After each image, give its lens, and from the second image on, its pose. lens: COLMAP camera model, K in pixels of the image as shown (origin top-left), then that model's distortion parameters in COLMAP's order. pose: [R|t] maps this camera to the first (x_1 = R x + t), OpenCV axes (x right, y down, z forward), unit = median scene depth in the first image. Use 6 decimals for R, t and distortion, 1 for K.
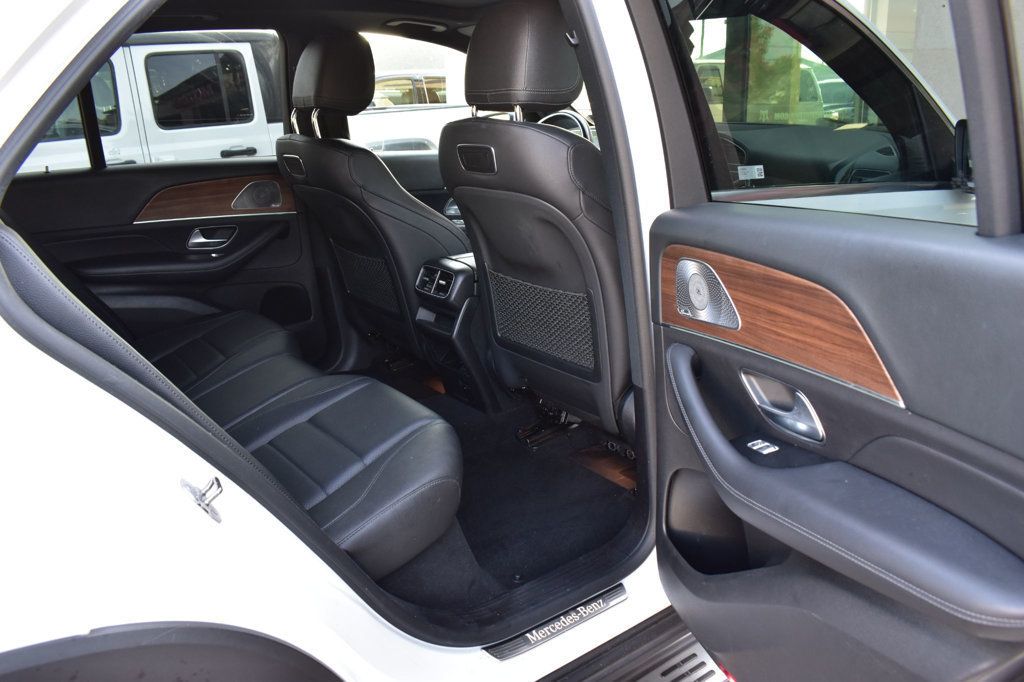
lens RADIAL K [[785.2, 0, 506.9], [0, 785.2, 341.0], [0, 0, 1]] dist [-0.092180, 0.016523]
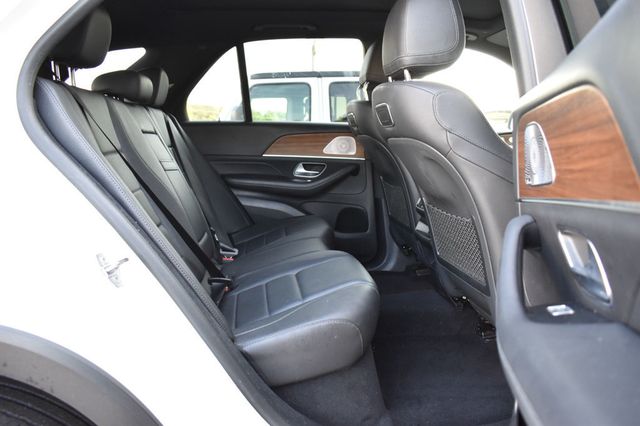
lens RADIAL K [[490.7, 0, 322.7], [0, 490.7, 211.4], [0, 0, 1]] dist [-0.092180, 0.016523]
pose [[0.873466, 0.093221, -0.477877, 0.133622], [-0.159922, 0.981975, -0.100749, 0.048007], [0.459871, 0.164424, 0.872630, 0.153366]]
